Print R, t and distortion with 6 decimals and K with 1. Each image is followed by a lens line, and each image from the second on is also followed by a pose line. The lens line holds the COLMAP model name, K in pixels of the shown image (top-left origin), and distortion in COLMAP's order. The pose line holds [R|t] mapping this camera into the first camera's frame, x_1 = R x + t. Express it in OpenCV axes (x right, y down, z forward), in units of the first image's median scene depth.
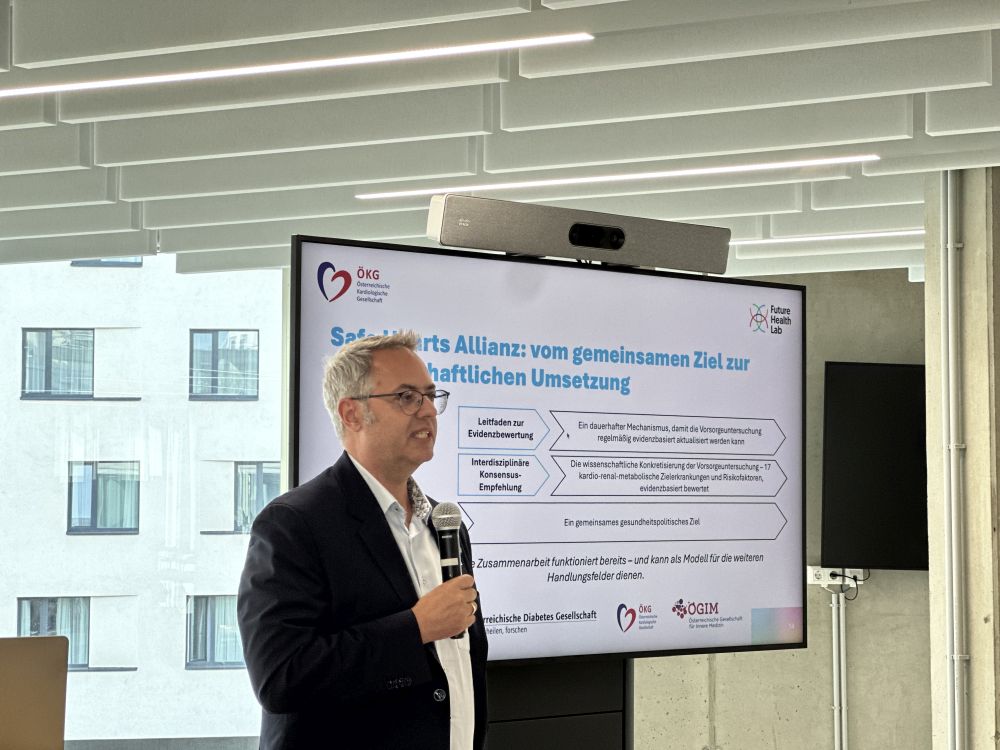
lens RADIAL K [[2225.6, 0, 500.0], [0, 2225.6, 344.6], [0, 0, 1]] dist [0.004179, 2.684605]
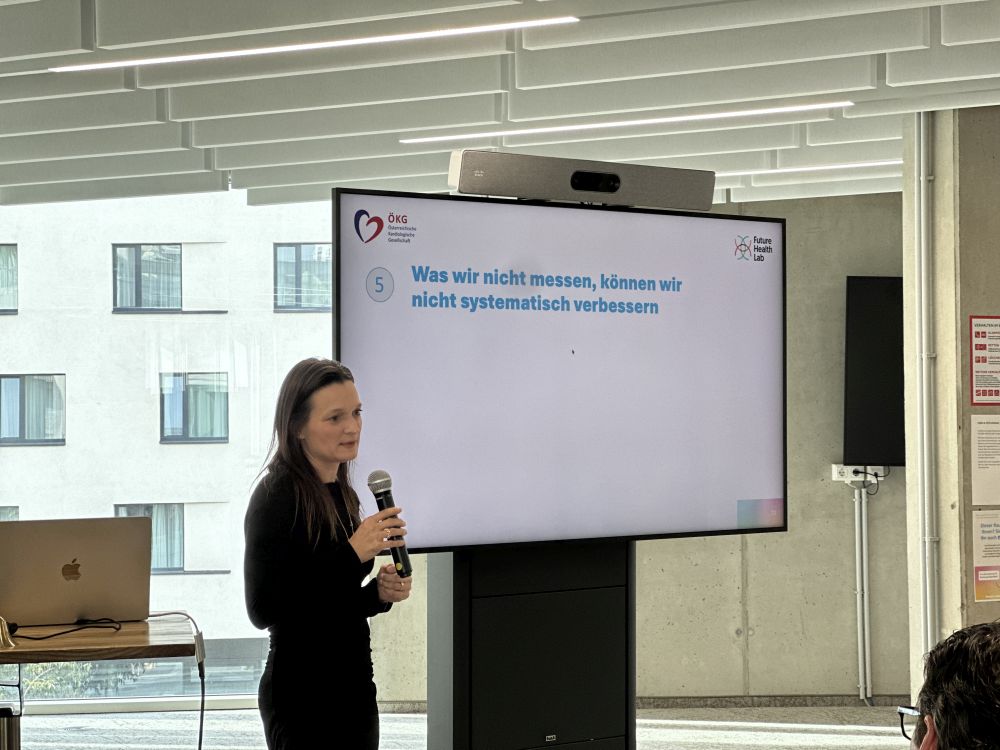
lens RADIAL K [[2225.6, 0, 500.0], [0, 2225.6, 344.6], [0, 0, 1]] dist [0.004179, 2.684605]
pose [[0.999159, -0.011837, -0.039263, 0.031279], [0.013467, 0.999046, 0.041535, -0.010099], [0.038734, -0.042029, 0.998365, -0.142100]]
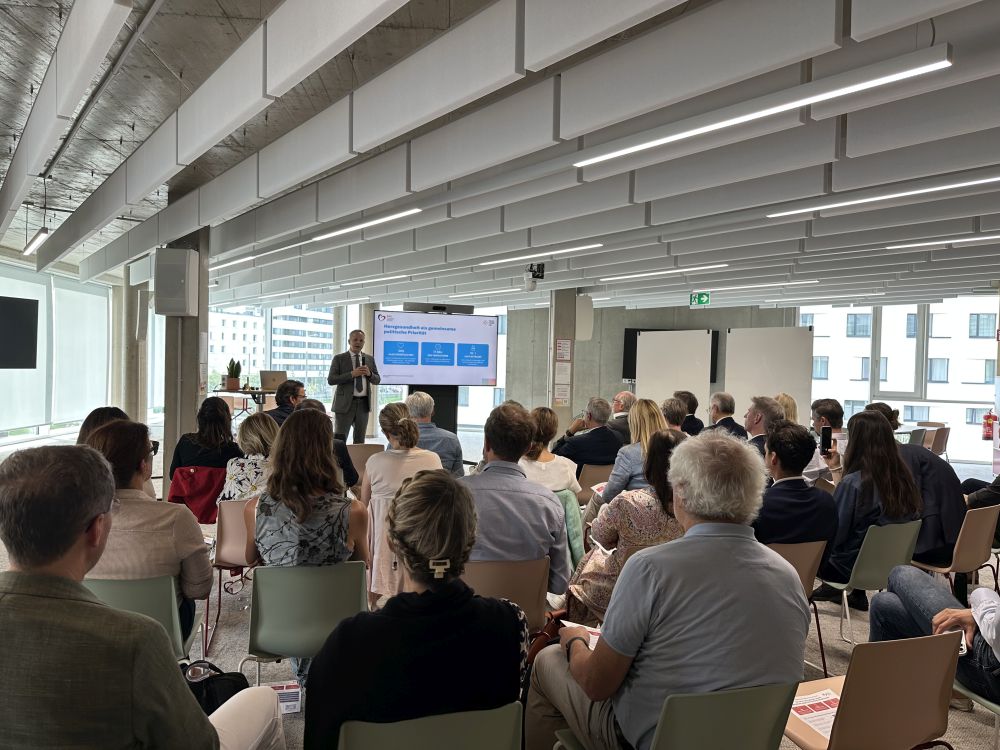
lens RADIAL K [[697.4, 0, 500.0], [0, 697.4, 375.0], [0, 0, 1]] dist [0.071417, -0.107608]
pose [[0.921502, 0.025585, -0.387530, 0.689287], [0.006206, 0.996730, 0.080562, -0.018344], [0.388324, -0.076643, 0.918330, -0.423634]]
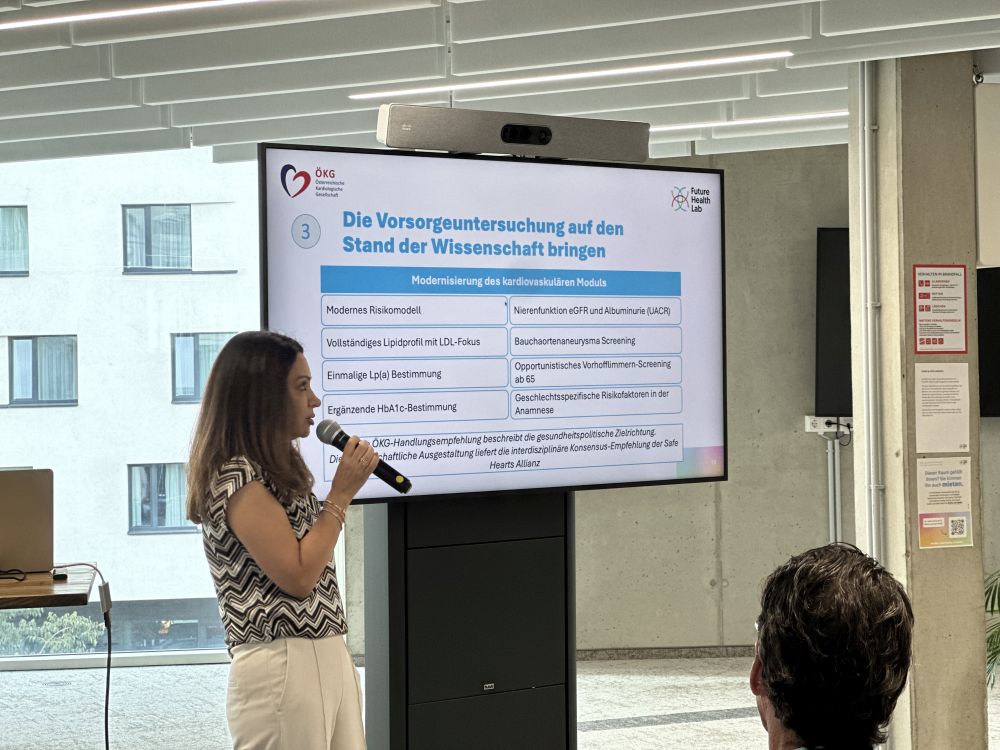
lens RADIAL K [[2225.6, 0, 500.0], [0, 2225.6, 344.6], [0, 0, 1]] dist [0.004179, 2.684605]
pose [[0.998568, -0.020823, -0.049281, 0.069515], [0.023784, 0.997898, 0.060283, -0.007439], [0.047922, -0.061369, 0.996964, -0.146580]]
